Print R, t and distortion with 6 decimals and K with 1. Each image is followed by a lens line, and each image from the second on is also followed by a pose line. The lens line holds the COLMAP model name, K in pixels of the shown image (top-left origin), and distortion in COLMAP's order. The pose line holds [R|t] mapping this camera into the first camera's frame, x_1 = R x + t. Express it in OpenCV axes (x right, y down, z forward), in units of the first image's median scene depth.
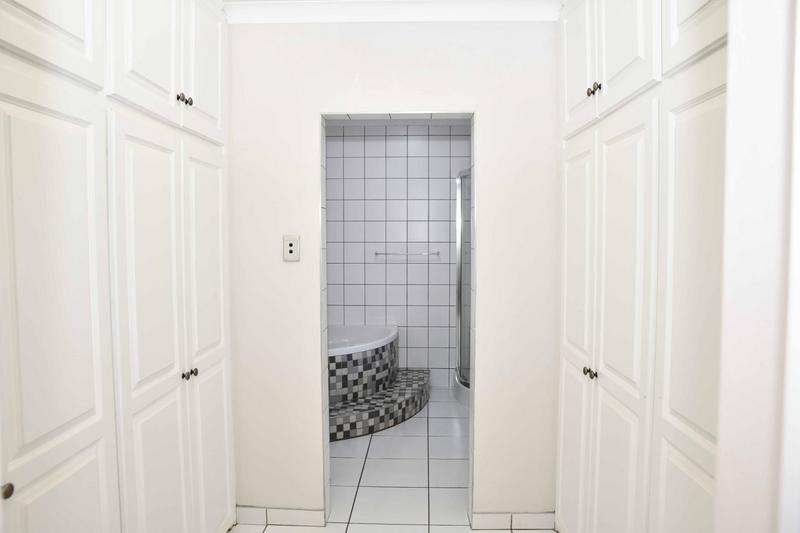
lens RADIAL K [[579.8, 0, 400.0], [0, 579.8, 266.5], [0, 0, 1]] dist [-0.101314, 0.089596]
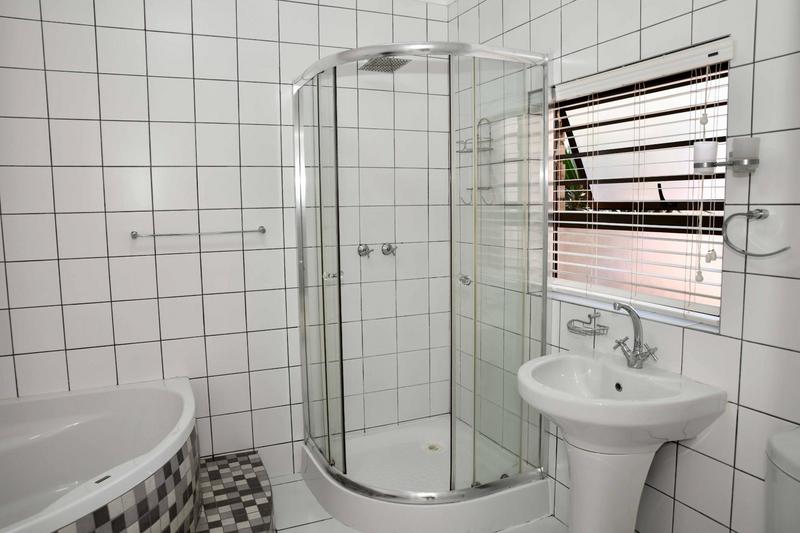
lens RADIAL K [[579.8, 0, 400.0], [0, 579.8, 266.5], [0, 0, 1]] dist [-0.101314, 0.089596]
pose [[0.893850, -0.063379, 0.443864, -0.057665], [0.040636, 0.997336, 0.060576, -0.017155], [-0.446521, -0.036109, 0.894044, 0.519289]]
